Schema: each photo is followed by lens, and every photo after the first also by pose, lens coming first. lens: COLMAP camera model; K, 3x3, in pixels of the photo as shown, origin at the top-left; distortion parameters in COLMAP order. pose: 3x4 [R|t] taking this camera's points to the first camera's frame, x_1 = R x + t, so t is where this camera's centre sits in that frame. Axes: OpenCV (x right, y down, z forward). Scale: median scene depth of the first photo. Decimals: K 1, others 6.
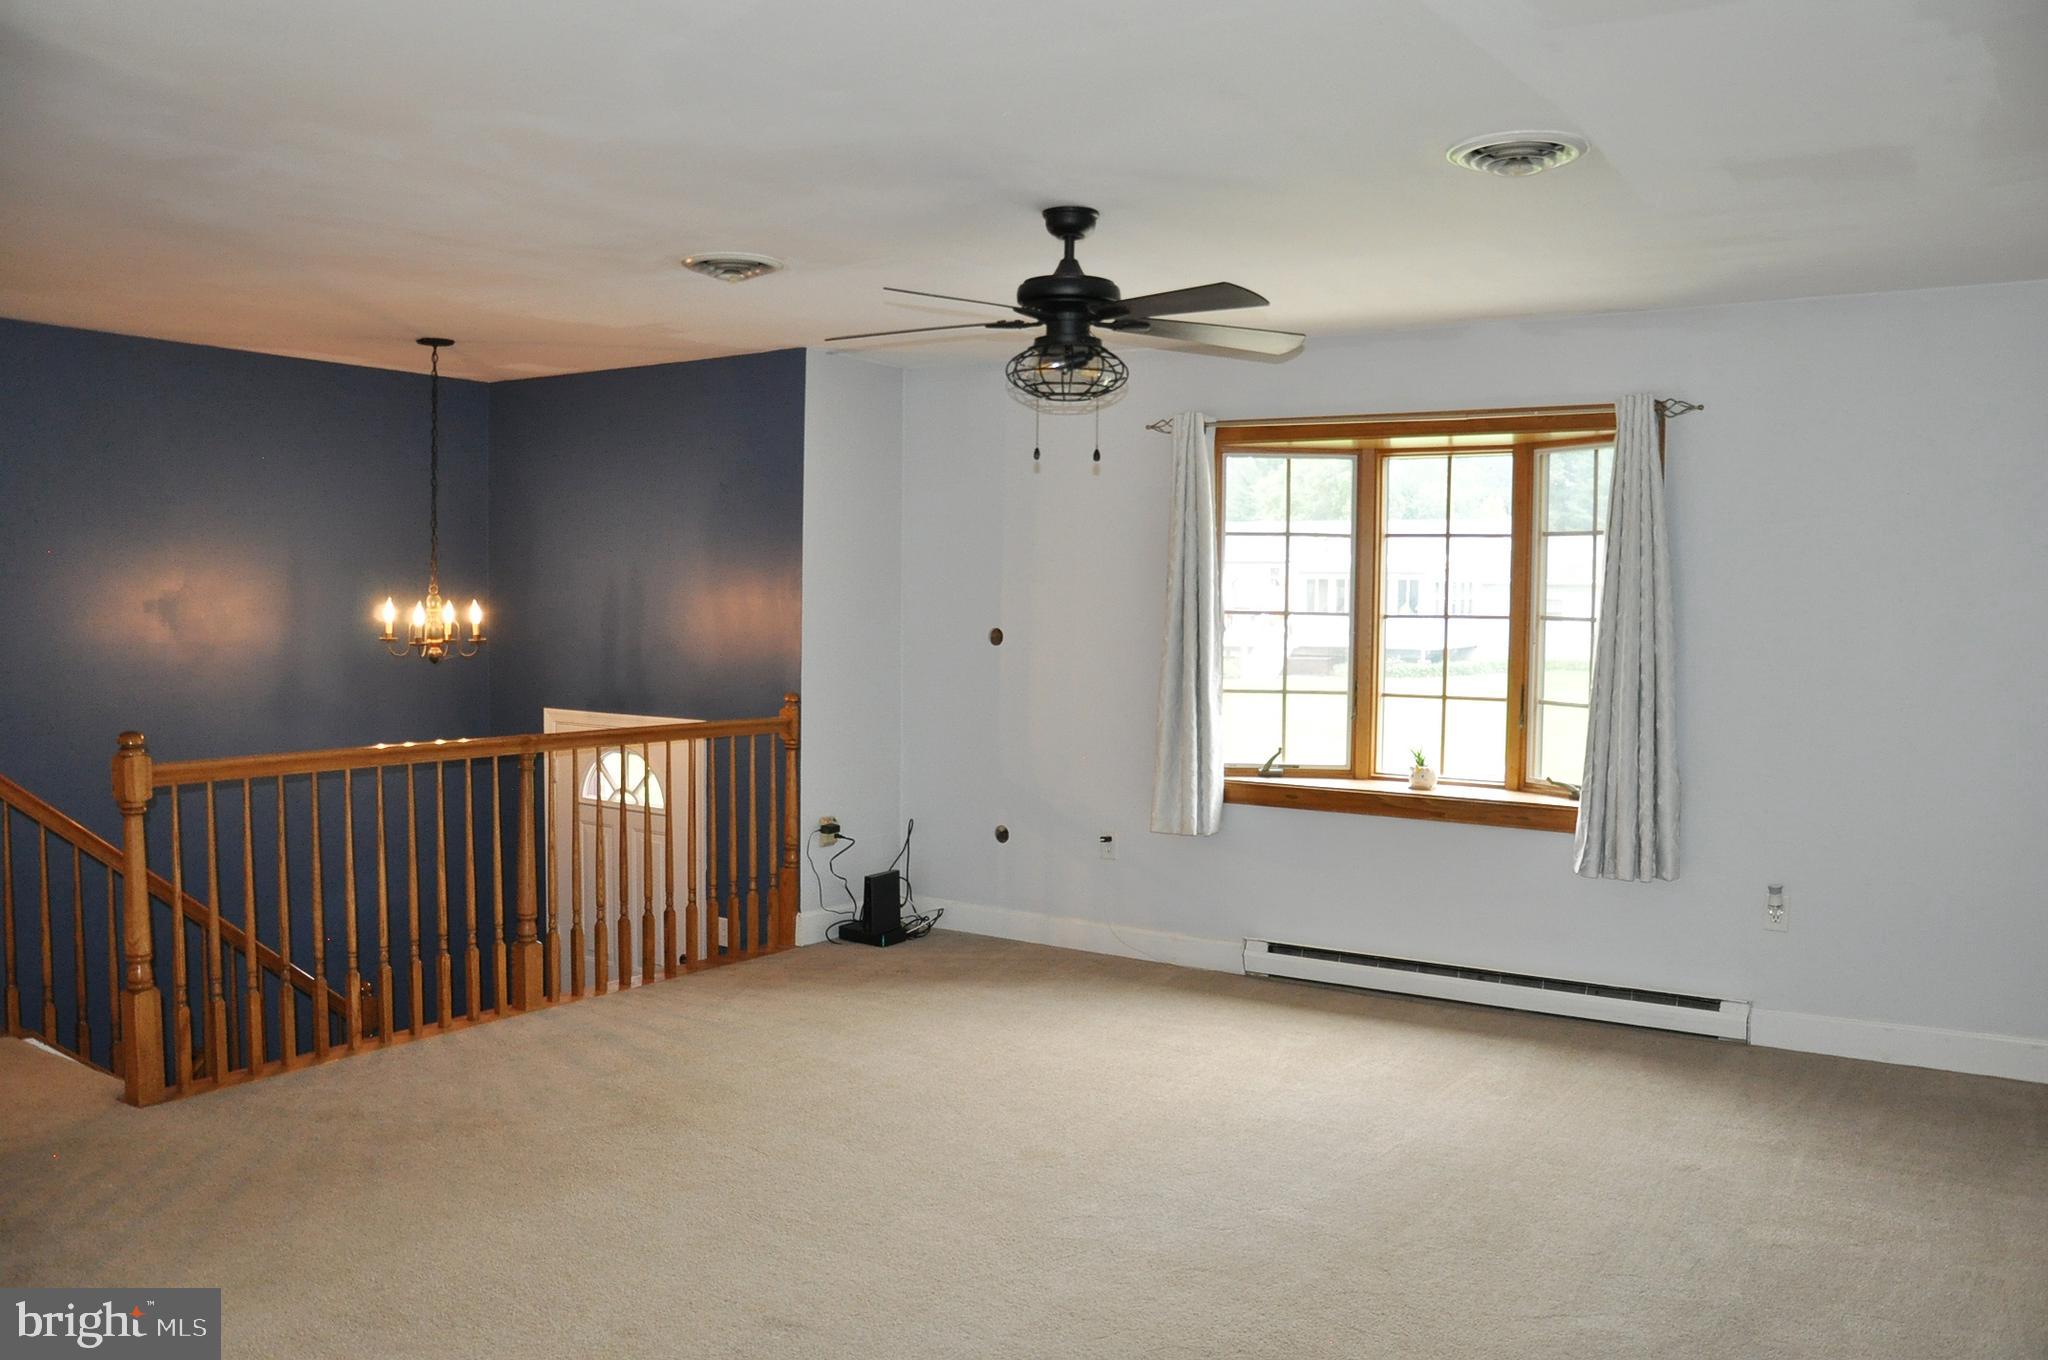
lens RADIAL K [[1603.3, 0, 1074.8], [0, 1603.3, 669.5], [0, 0, 1]] dist [-0.150015, 0.111900]
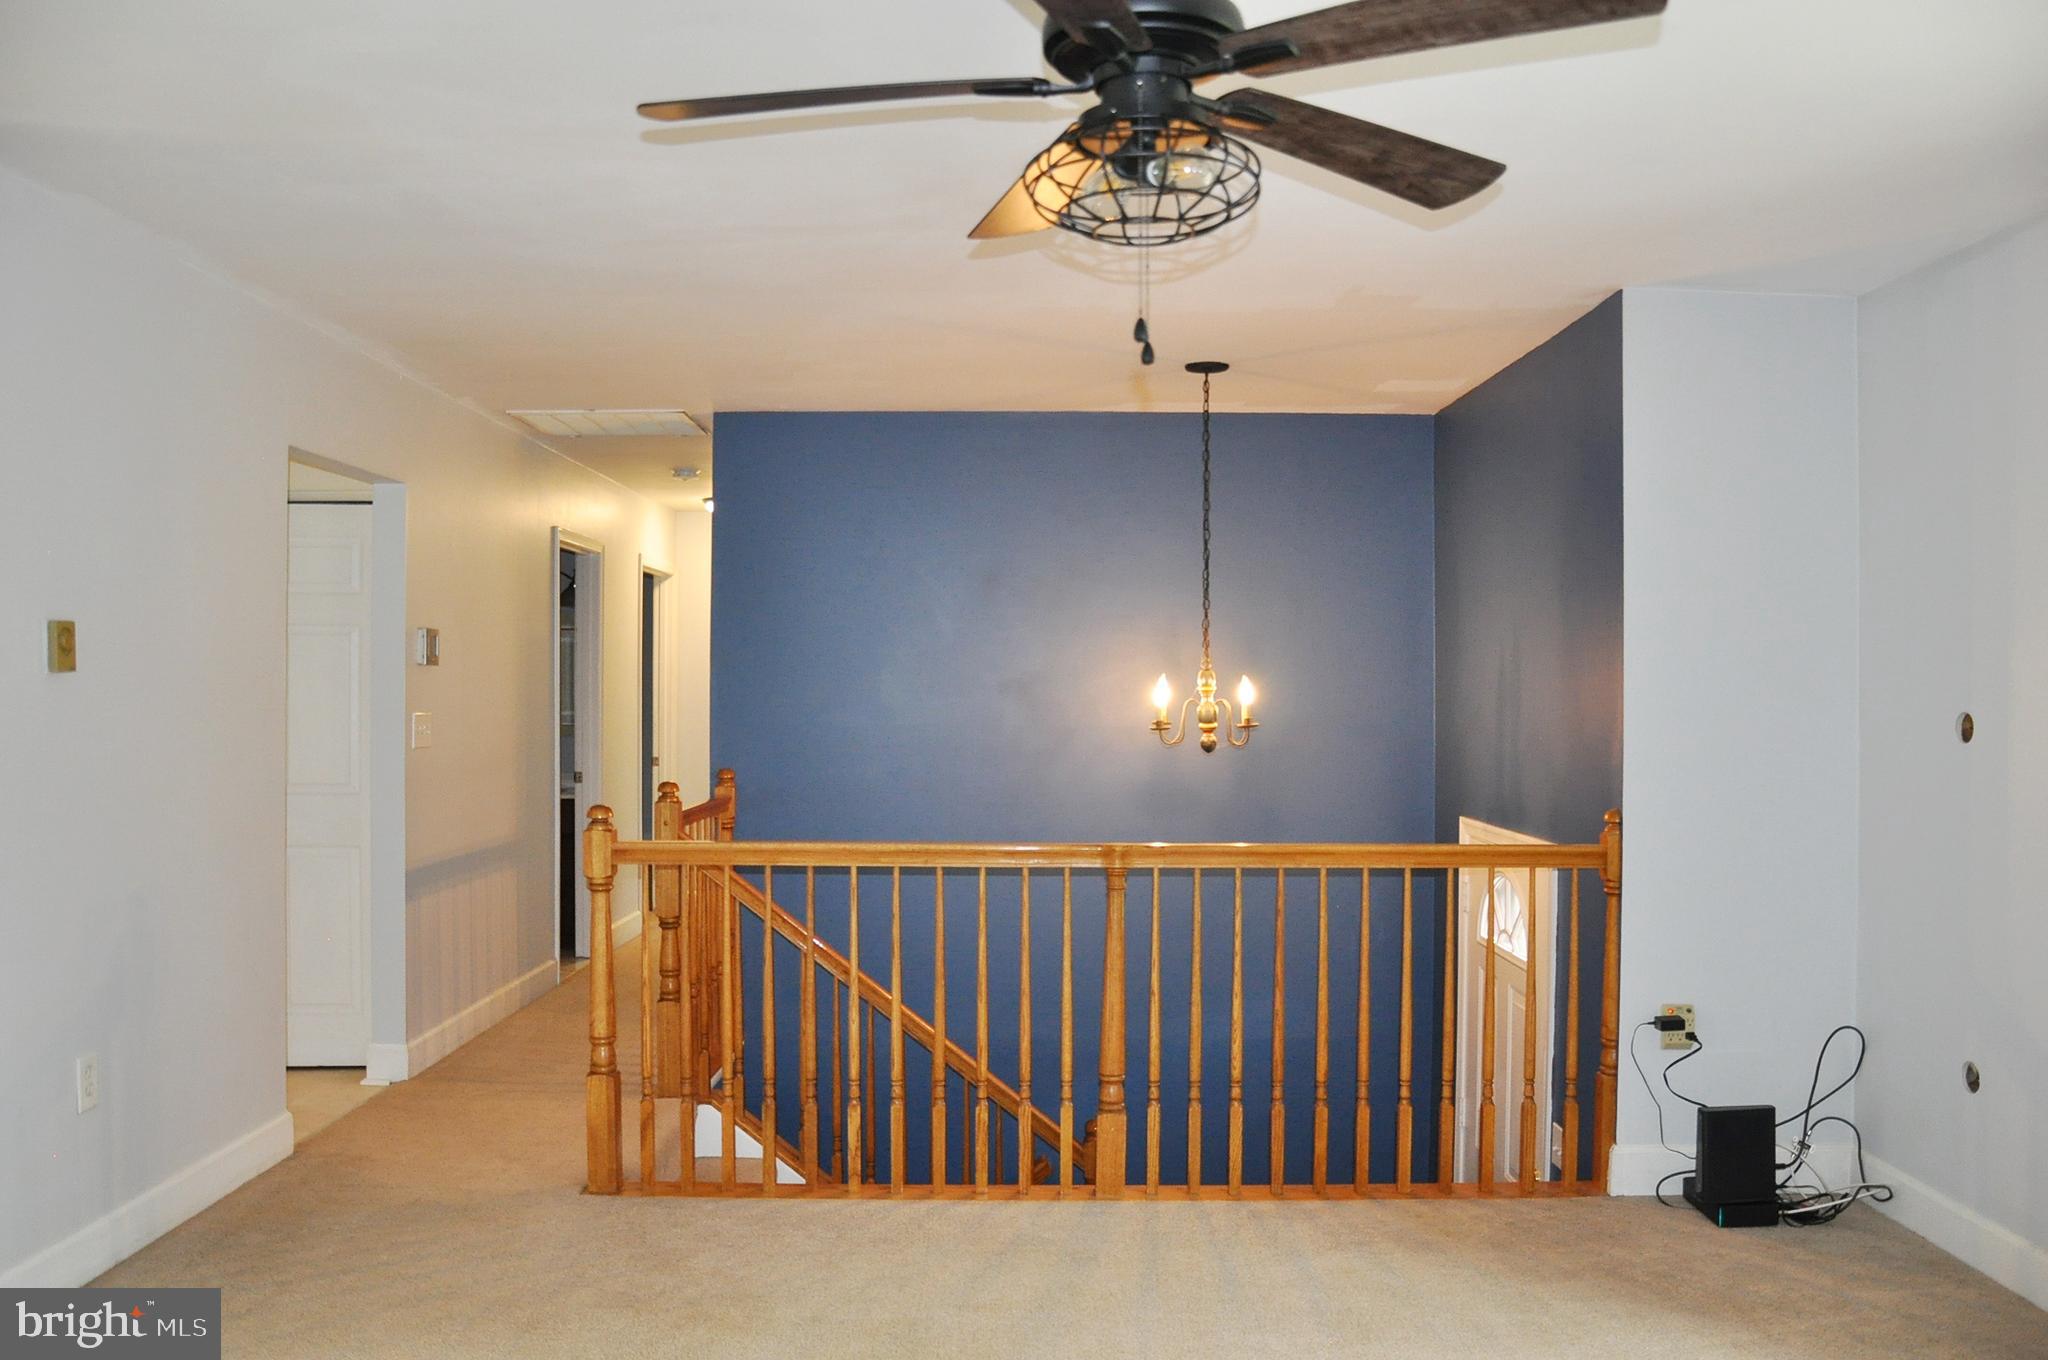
lens RADIAL K [[1603.3, 0, 1025.5], [0, 1603.3, 682.8], [0, 0, 1]] dist [-0.150015, 0.111900]
pose [[0.542577, -0.013919, -0.839891, 0.241944], [-0.034817, 0.998631, -0.039042, -0.003828], [0.839284, 0.050426, 0.541349, 0.443115]]
